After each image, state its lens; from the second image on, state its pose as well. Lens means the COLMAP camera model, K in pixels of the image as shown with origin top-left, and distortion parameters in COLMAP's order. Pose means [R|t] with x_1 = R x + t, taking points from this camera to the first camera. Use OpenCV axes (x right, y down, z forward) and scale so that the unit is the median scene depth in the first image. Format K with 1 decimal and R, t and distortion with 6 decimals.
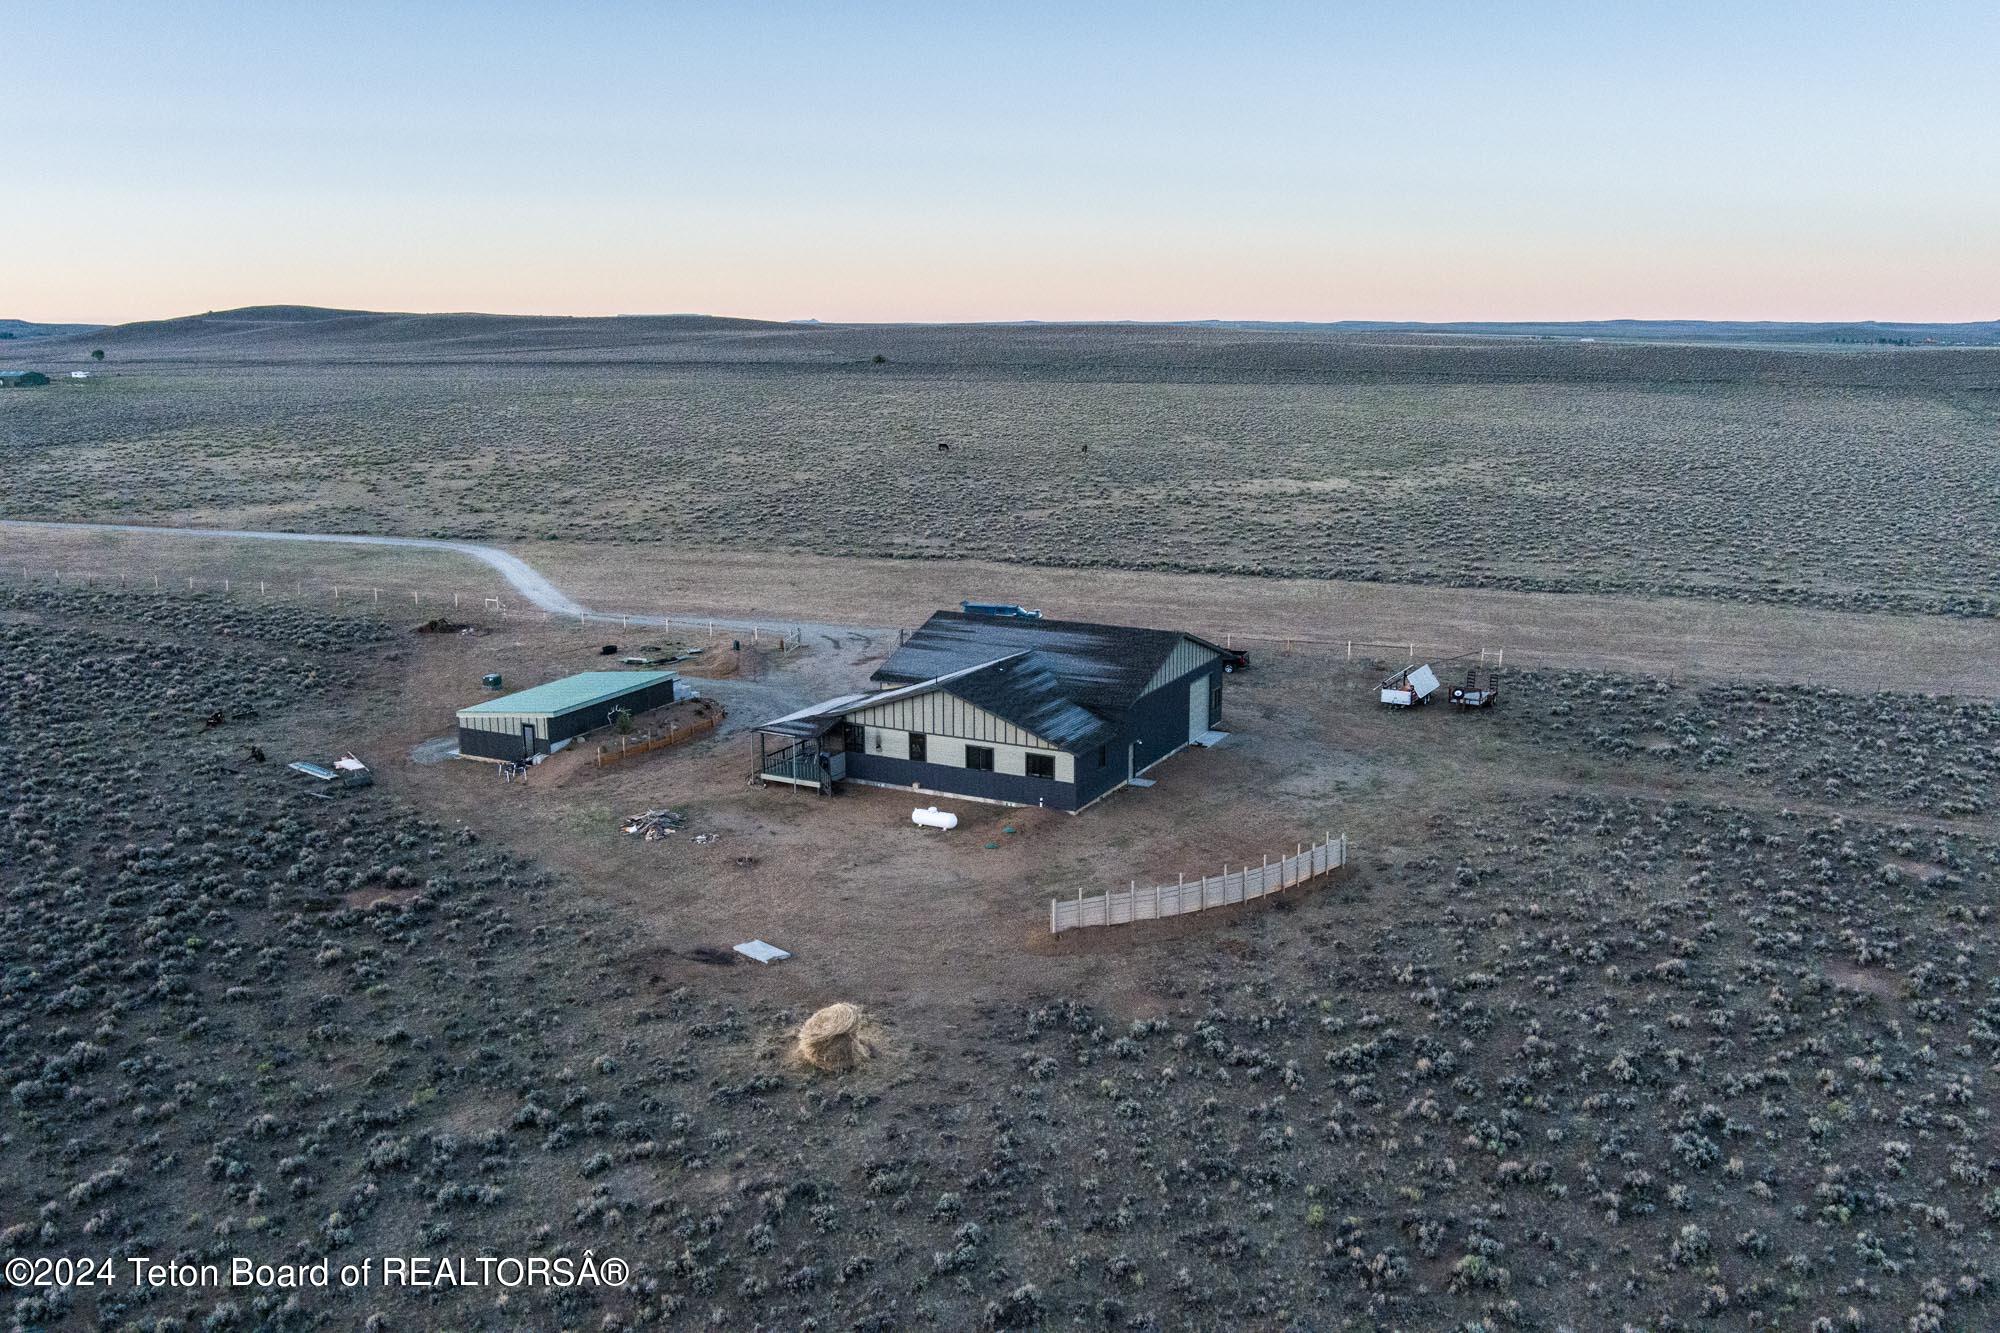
lens RADIAL K [[1612.9, 0, 1035.5], [0, 1612.9, 667.6], [0, 0, 1]] dist [-0.072327, -0.000229]
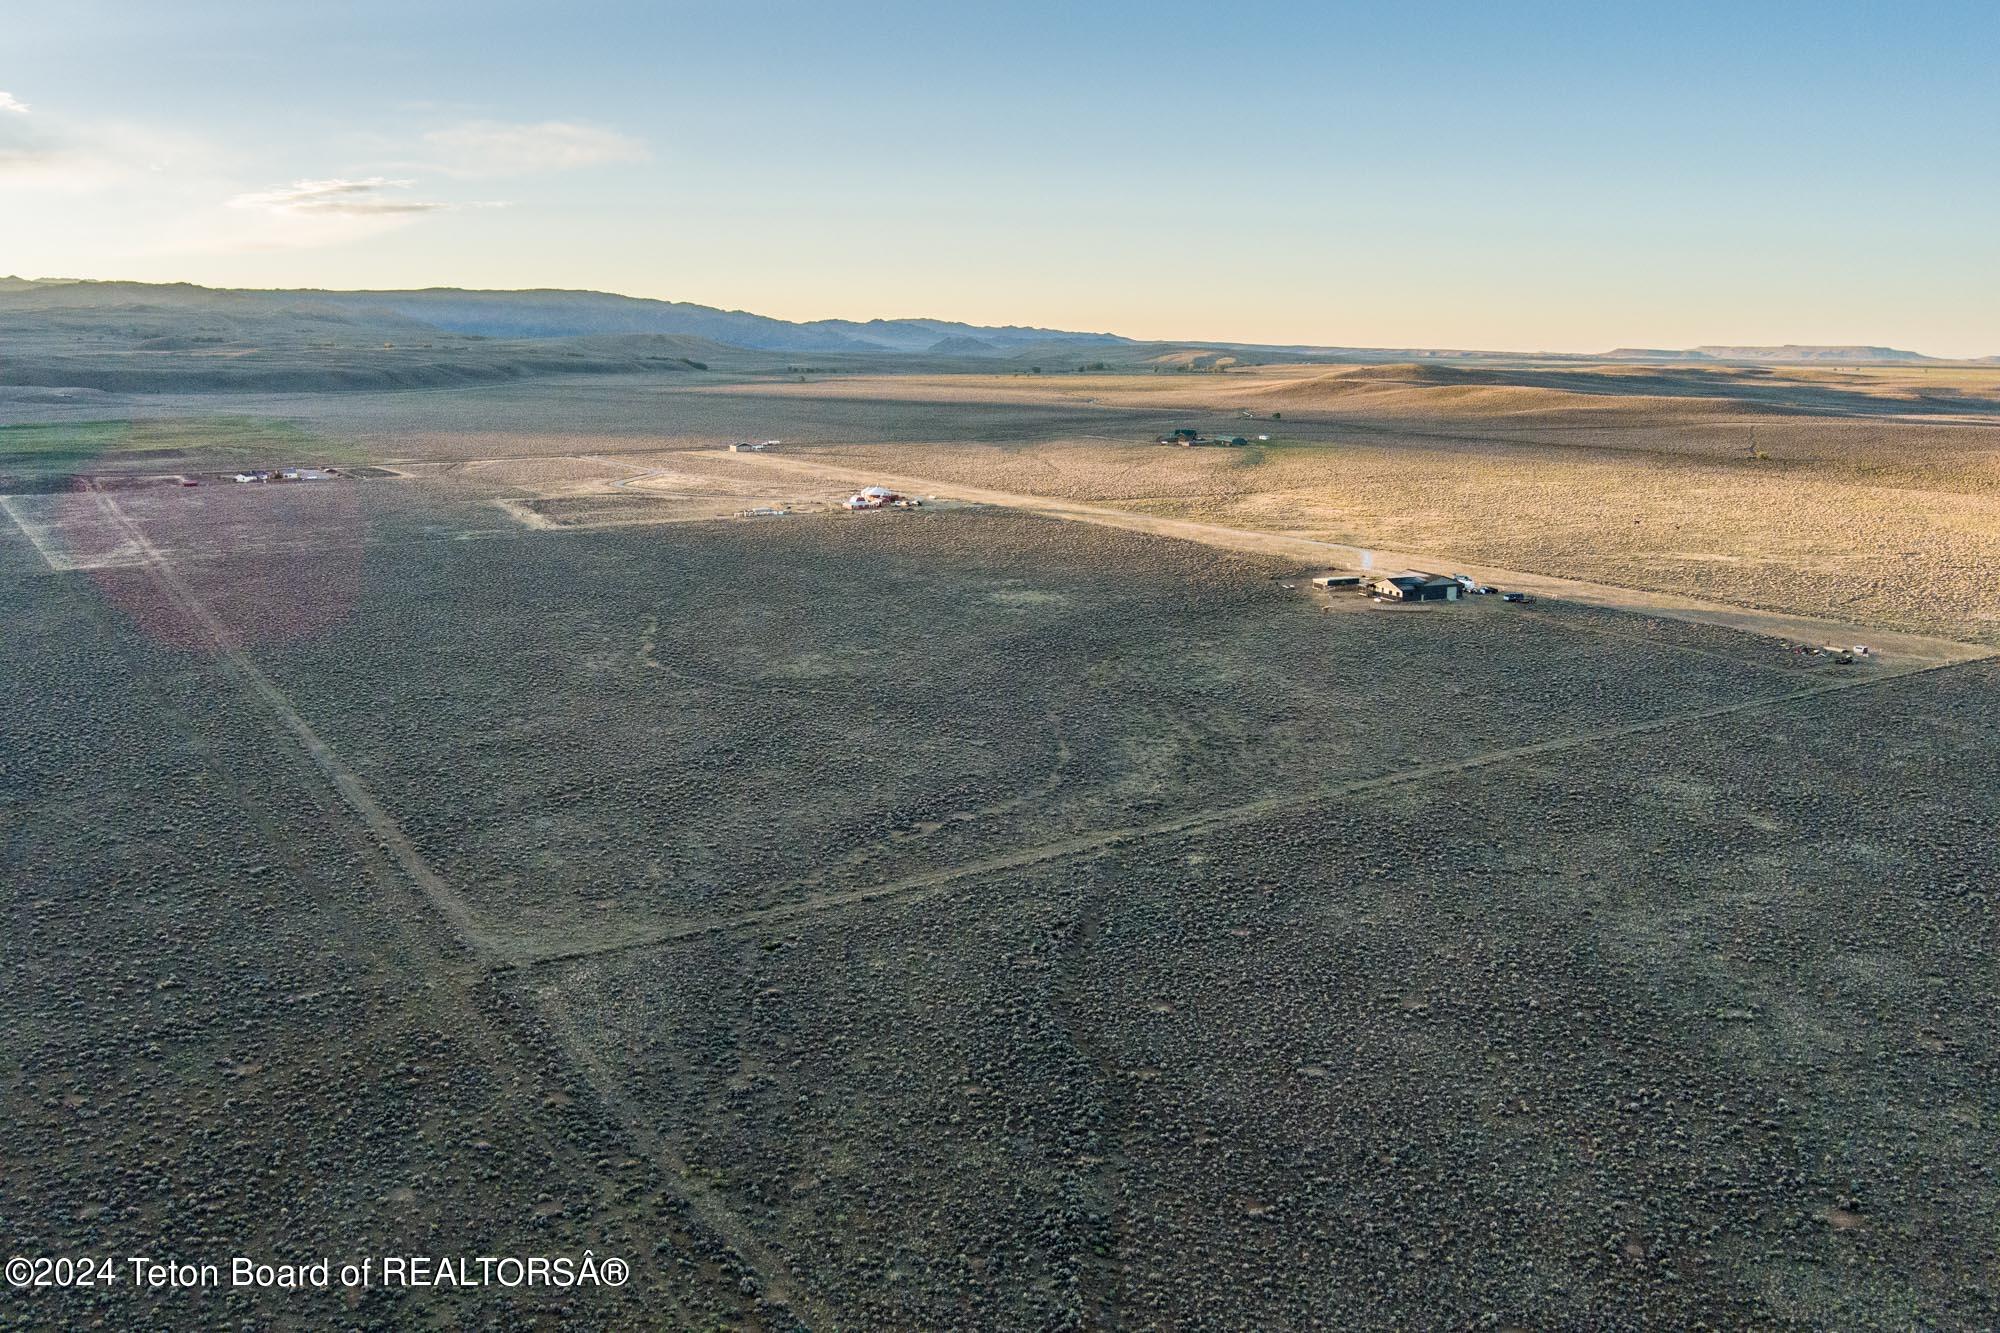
lens RADIAL K [[1672.9, 0, 1000.0], [0, 1672.9, 666.5], [0, 0, 1]] dist [-0.079964, -0.000906]
pose [[0.760800, 0.124462, -0.636940, 2.479217], [-0.137909, 0.990028, 0.028731, 0.312807], [0.634165, 0.065982, 0.770378, -3.982283]]
